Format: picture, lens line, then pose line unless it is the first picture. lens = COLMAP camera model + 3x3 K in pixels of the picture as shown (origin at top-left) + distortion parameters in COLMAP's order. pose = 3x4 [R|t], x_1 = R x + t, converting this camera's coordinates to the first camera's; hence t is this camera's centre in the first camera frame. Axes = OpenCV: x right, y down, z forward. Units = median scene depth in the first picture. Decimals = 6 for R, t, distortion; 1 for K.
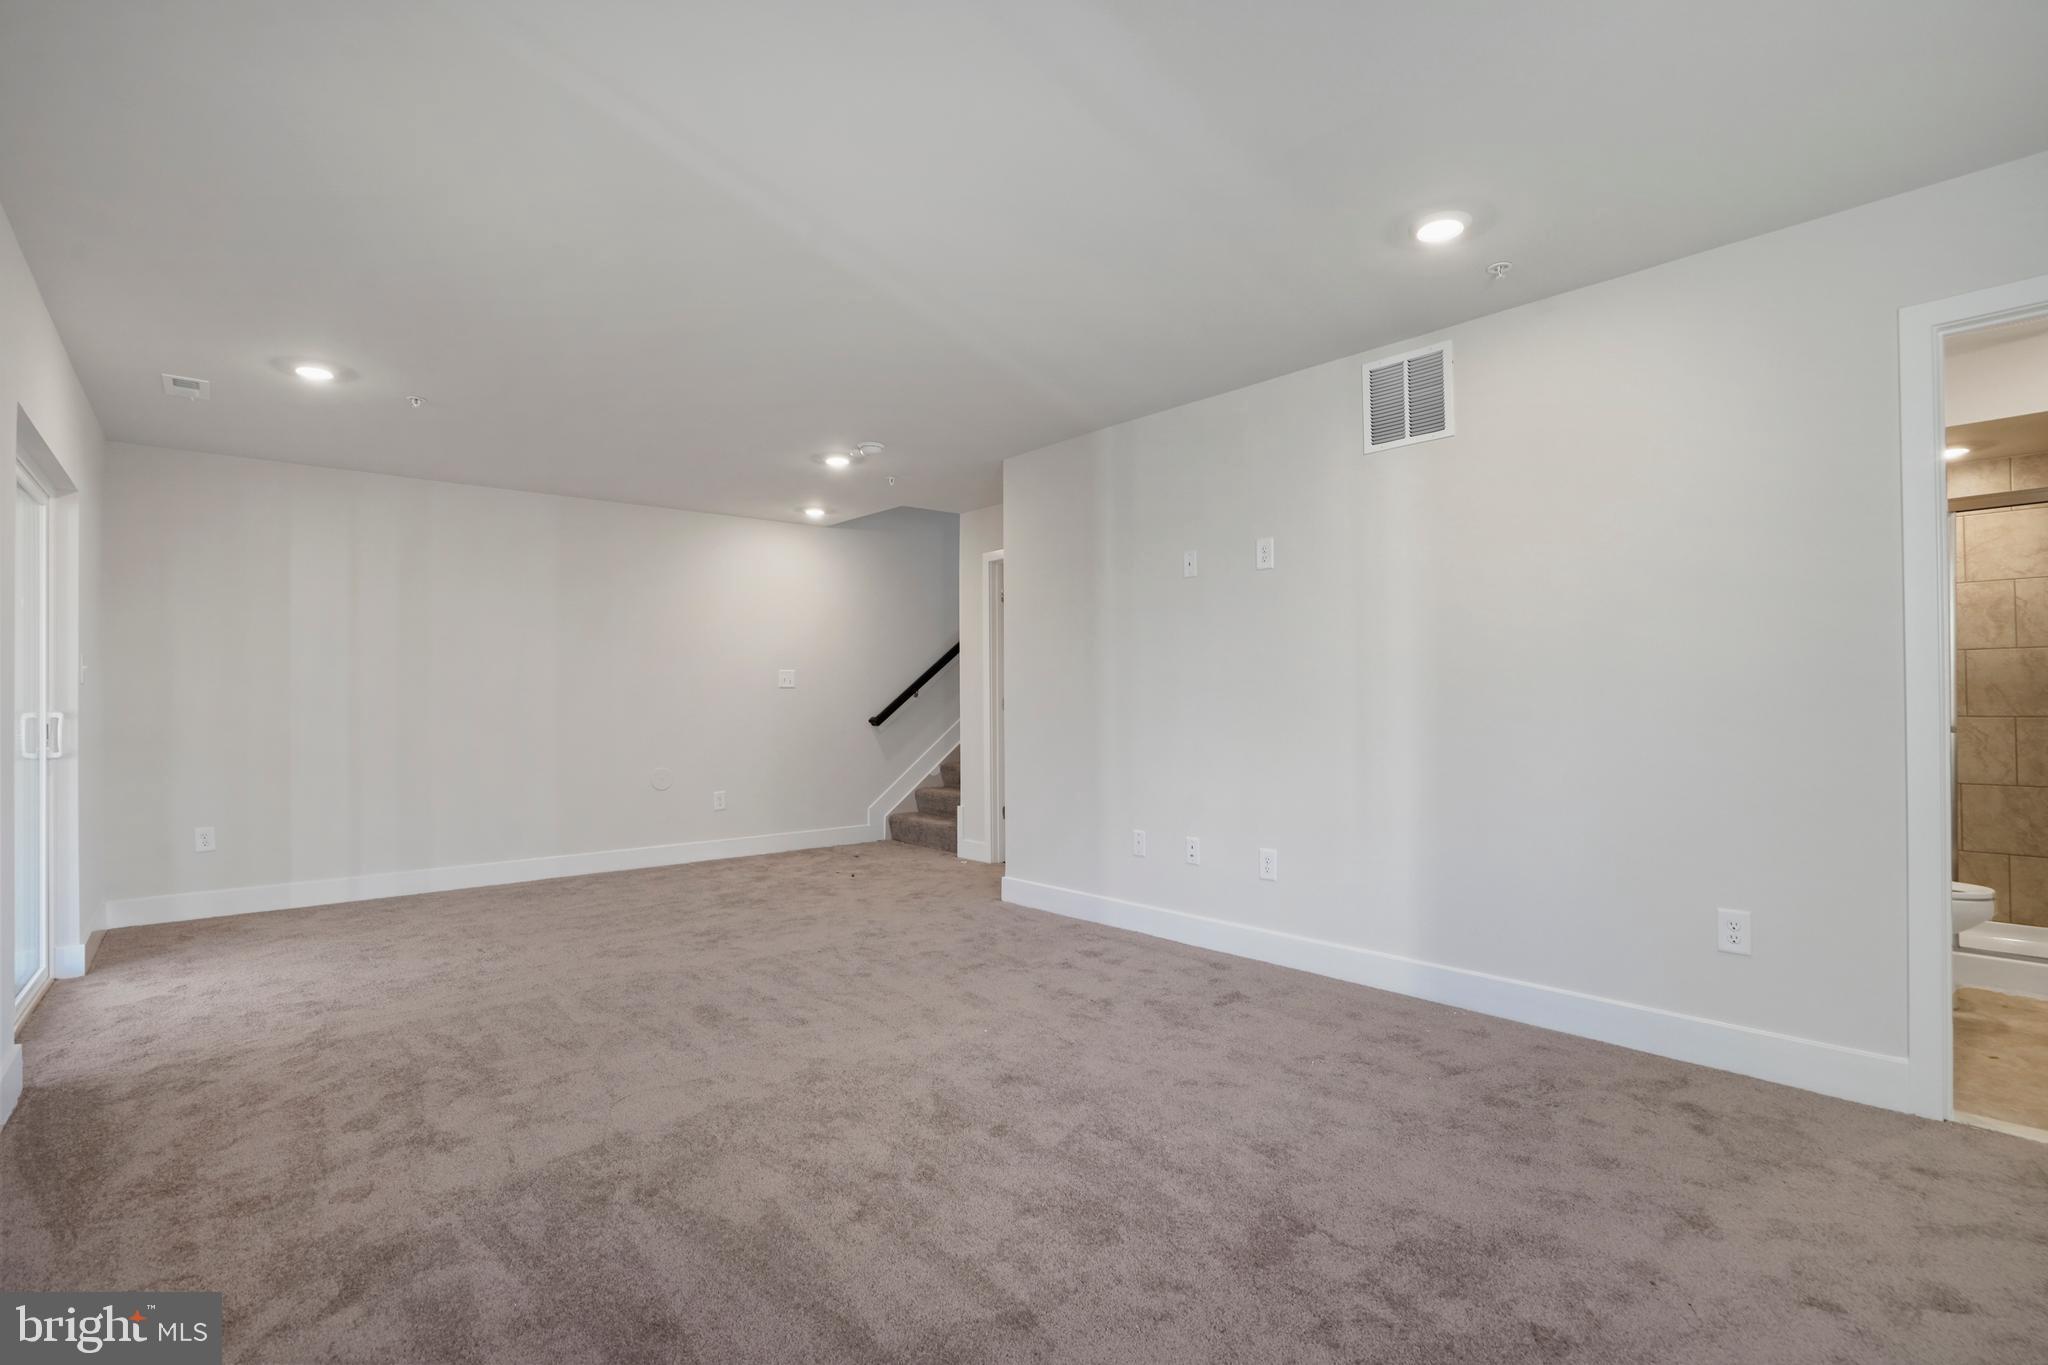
lens RADIAL K [[974.3, 0, 1024.4], [0, 974.3, 691.4], [0, 0, 1]] dist [-0.057933, 0.023189]
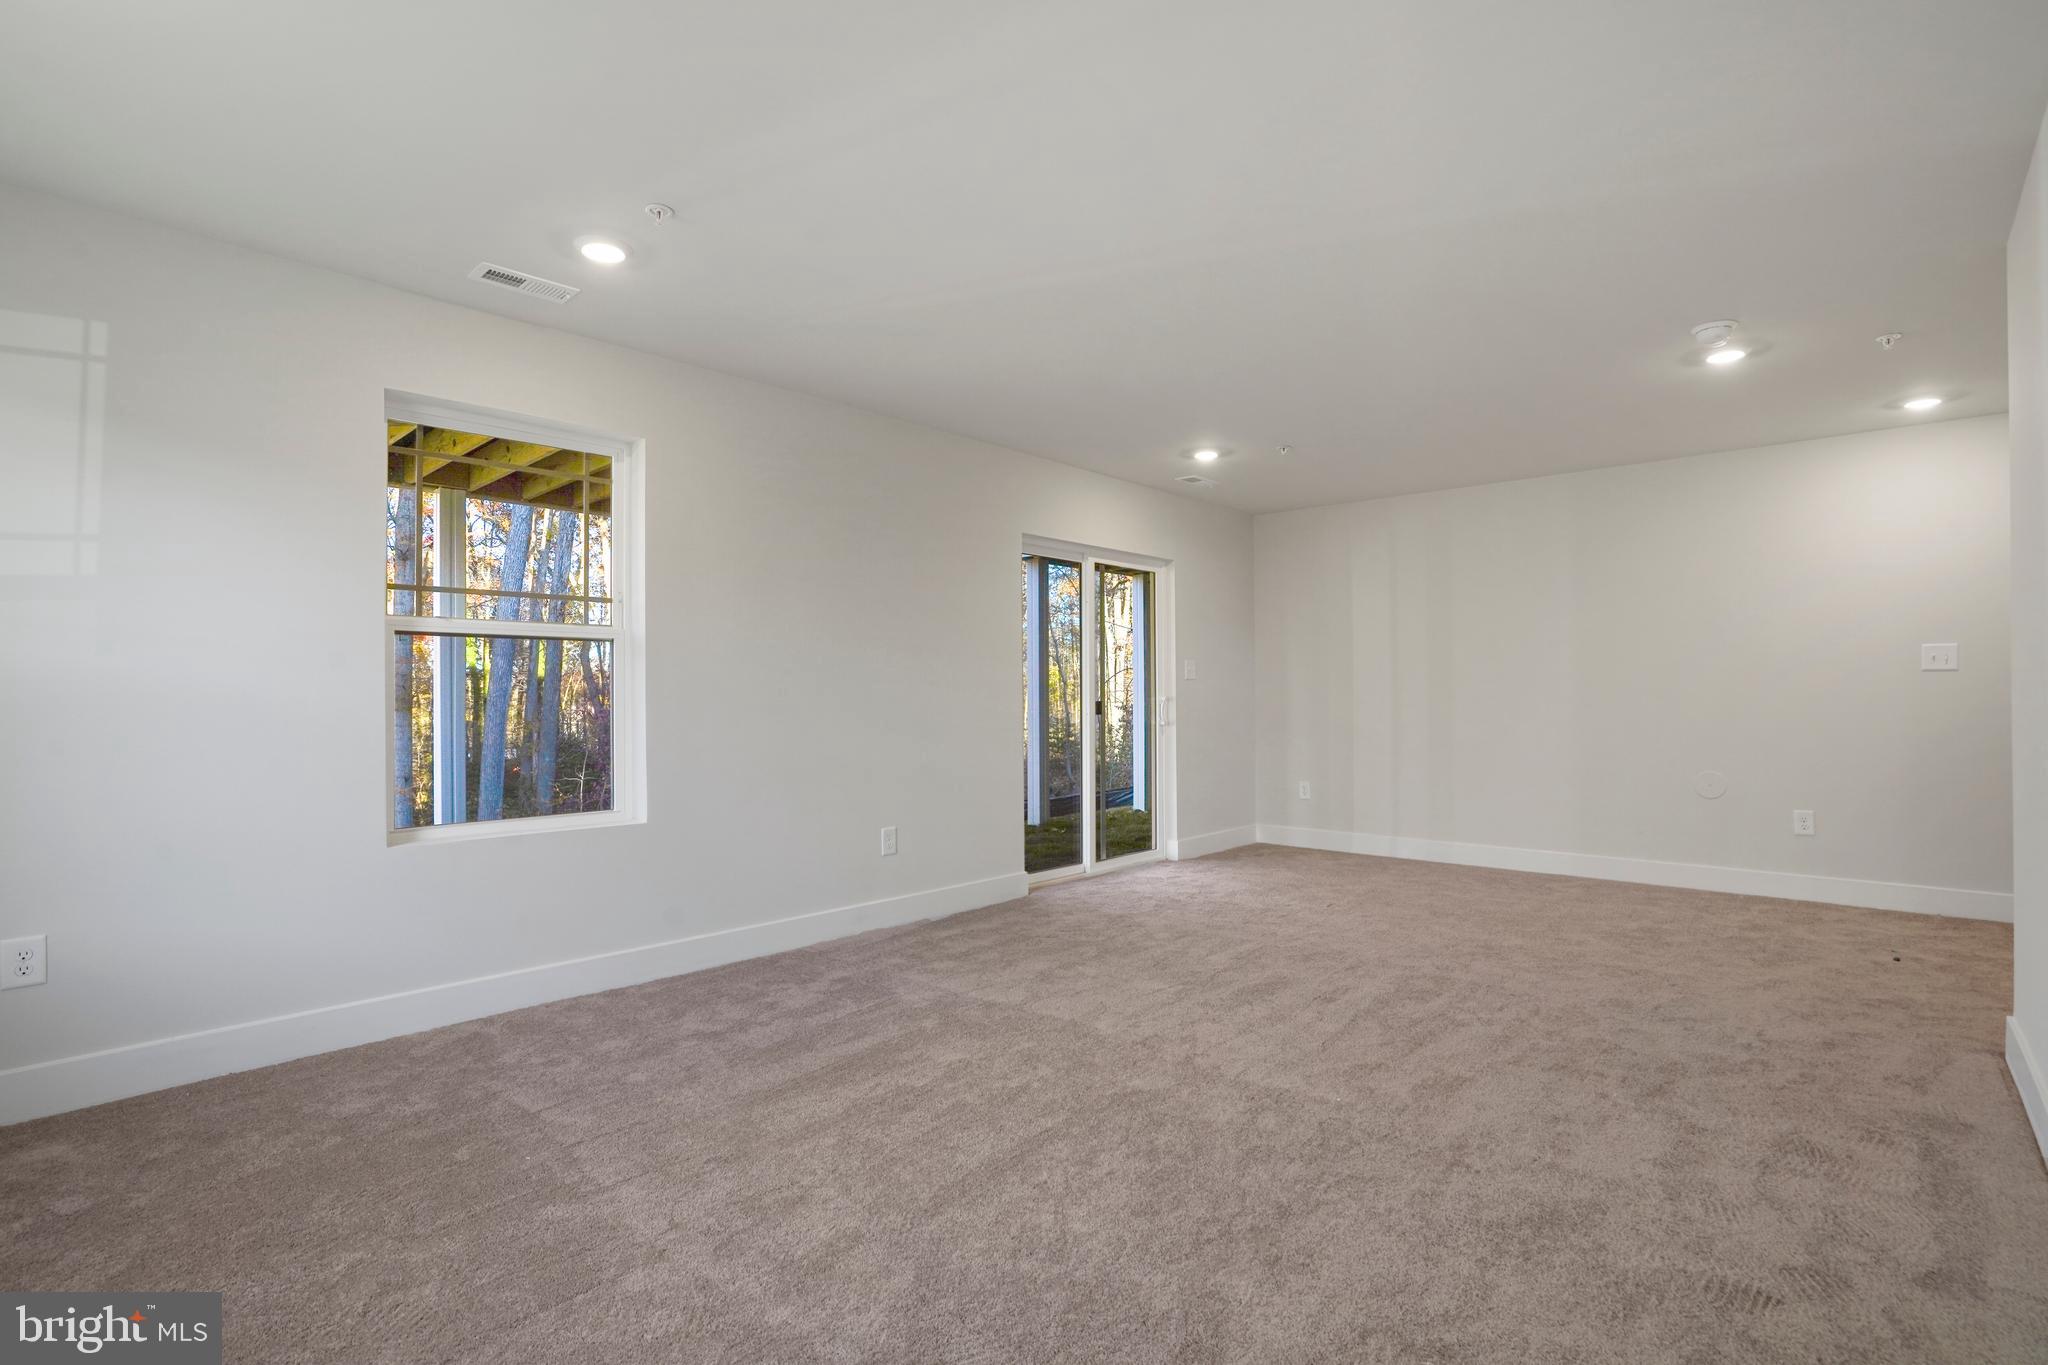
lens RADIAL K [[985.7, 0, 1035.4], [0, 985.7, 682.2], [0, 0, 1]] dist [-0.024136, 0.000705]
pose [[0.105512, -0.005805, -0.994401, 0.672181], [0.012498, 0.999912, -0.004511, -0.000435], [0.994340, -0.011952, 0.105575, 0.590615]]
